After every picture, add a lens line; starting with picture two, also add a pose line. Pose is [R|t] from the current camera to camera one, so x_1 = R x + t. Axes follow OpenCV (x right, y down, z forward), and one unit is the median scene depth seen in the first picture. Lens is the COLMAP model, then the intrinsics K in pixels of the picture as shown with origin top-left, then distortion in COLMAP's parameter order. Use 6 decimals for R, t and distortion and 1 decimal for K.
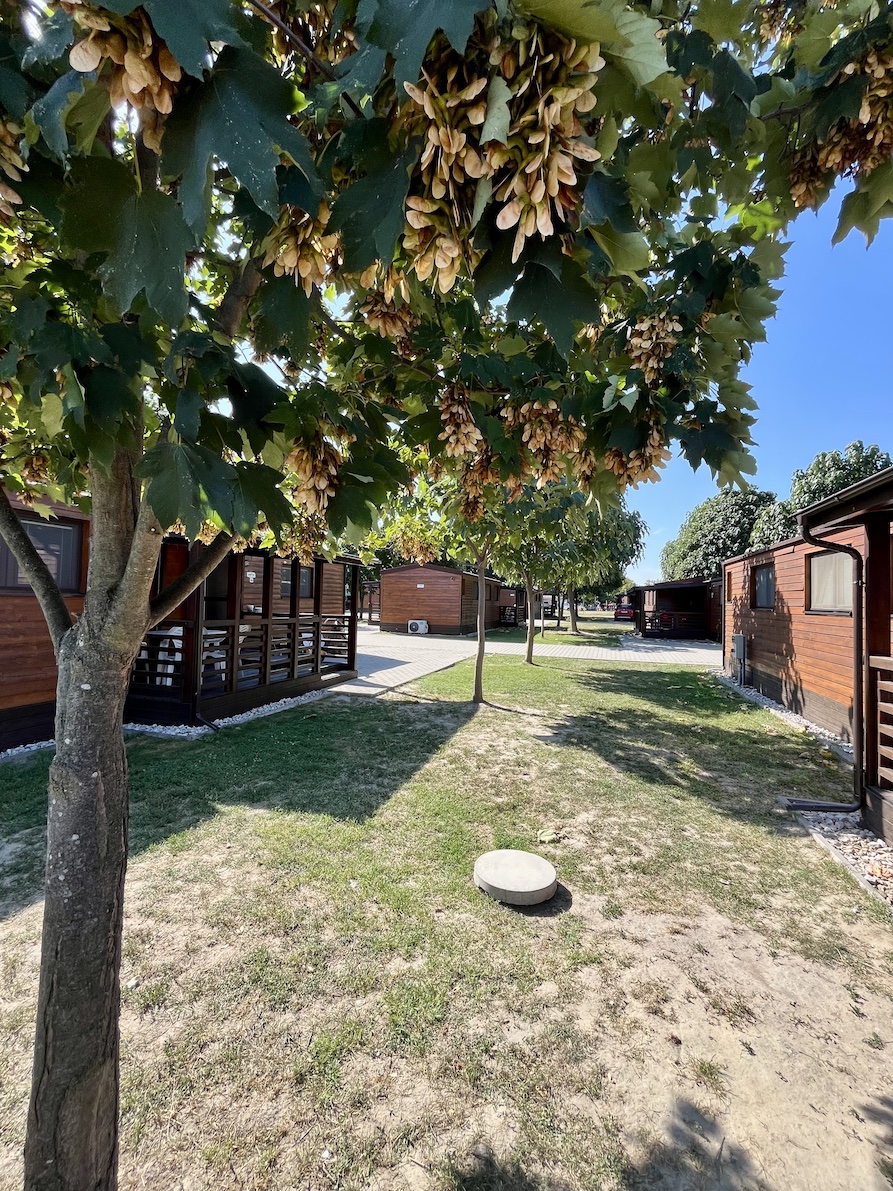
lens RADIAL K [[488.0, 0, 443.1], [0, 488.0, 589.8], [0, 0, 1]] dist [-0.001486, -0.000041]
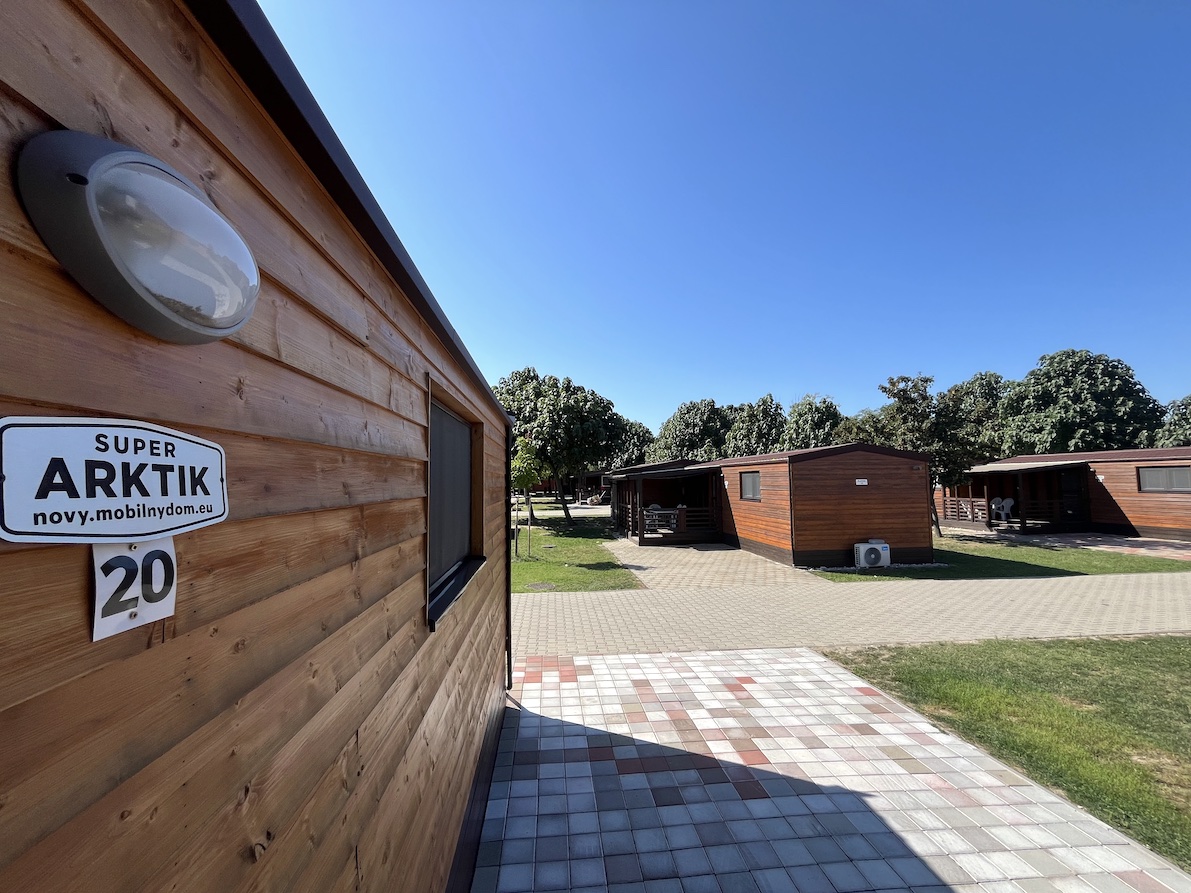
lens RADIAL K [[488.0, 0, 591.0], [0, 488.0, 448.3], [0, 0, 1]] dist [-0.001486, -0.000041]
pose [[0.914805, -0.011269, 0.403738, -4.307628], [0.026776, 0.999104, -0.032783, -0.306612], [-0.403007, 0.040801, 0.914287, -2.270225]]
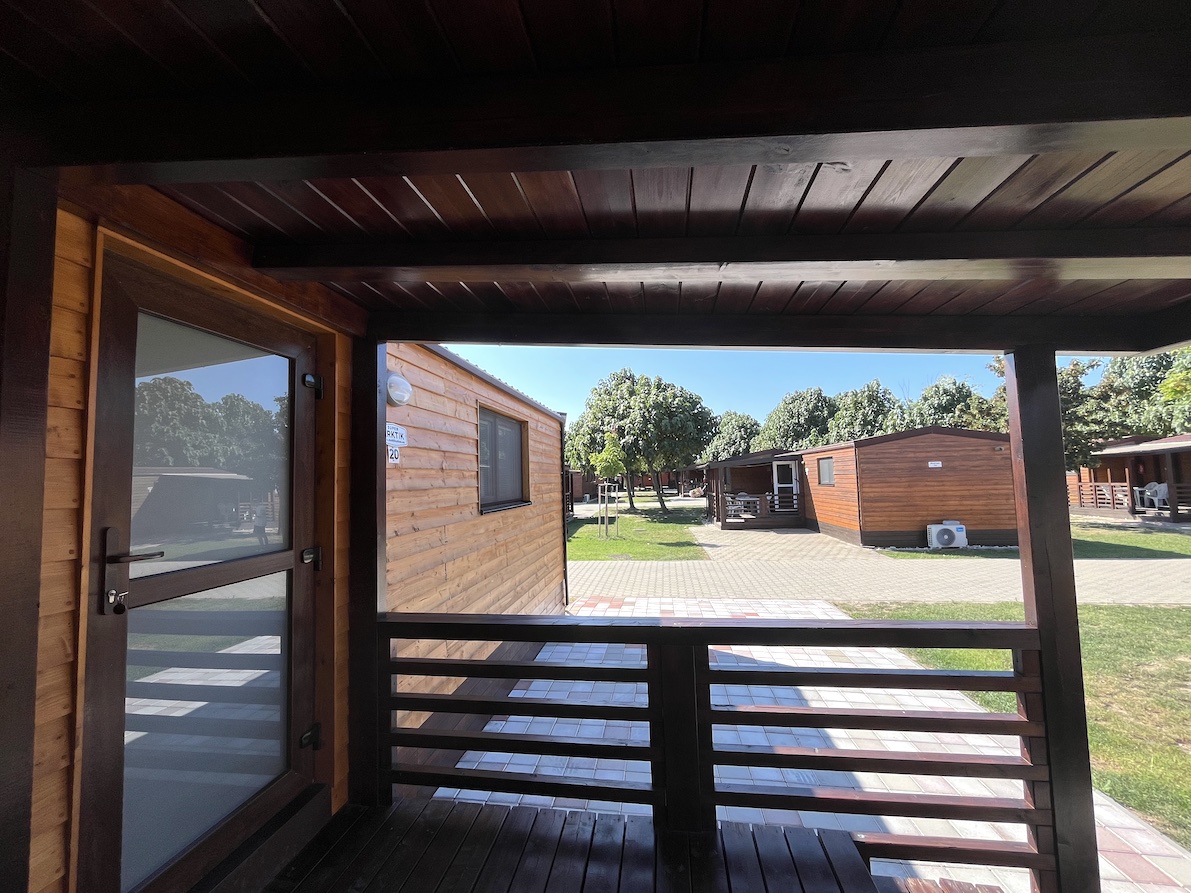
lens RADIAL K [[488.0, 0, 591.7], [0, 488.0, 447.4], [0, 0, 1]] dist [-0.001486, -0.000041]
pose [[0.982022, -0.042075, 0.184019, -4.235308], [0.049641, 0.998093, -0.036702, -0.258664], [-0.182124, 0.045178, 0.982237, -2.726442]]
